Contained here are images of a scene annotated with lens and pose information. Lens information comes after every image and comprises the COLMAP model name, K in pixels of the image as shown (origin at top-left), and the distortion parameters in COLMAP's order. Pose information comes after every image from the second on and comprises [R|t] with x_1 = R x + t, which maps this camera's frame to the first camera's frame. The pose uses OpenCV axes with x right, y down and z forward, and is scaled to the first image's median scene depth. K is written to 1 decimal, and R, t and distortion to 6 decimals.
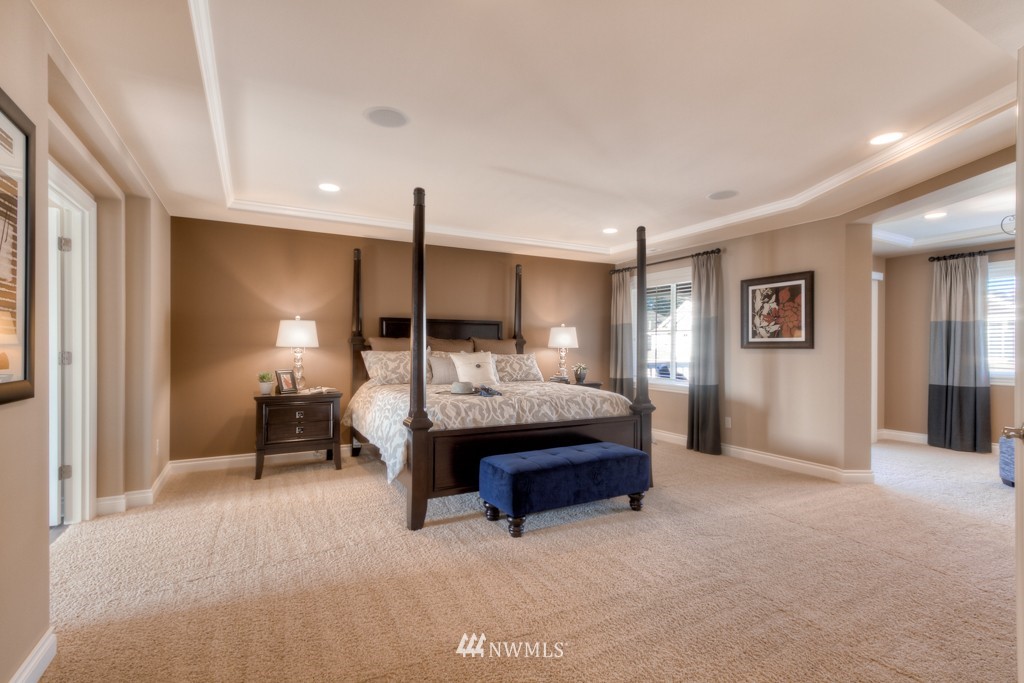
lens RADIAL K [[475.8, 0, 507.6], [0, 475.8, 349.0], [0, 0, 1]] dist [-0.013125, 0.001180]
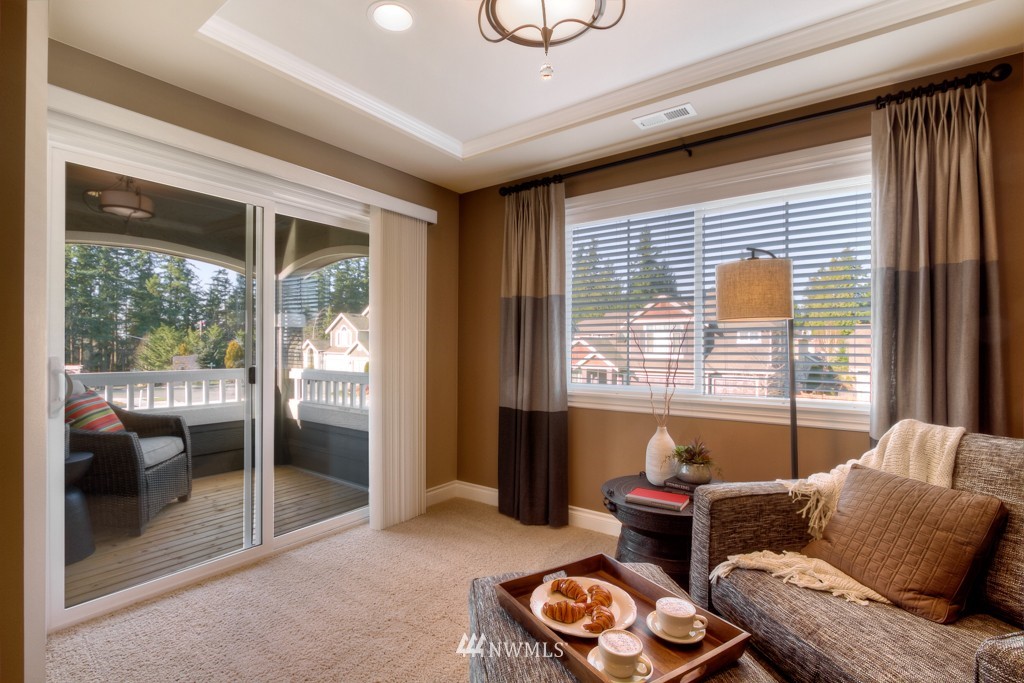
lens RADIAL K [[475.8, 0, 511.4], [0, 475.8, 346.6], [0, 0, 1]] dist [-0.013125, 0.001180]
pose [[0.901335, -0.003446, 0.433108, 0.777475], [0.002480, 0.999993, 0.002796, -0.000166], [-0.433115, -0.001446, 0.901338, 0.549688]]
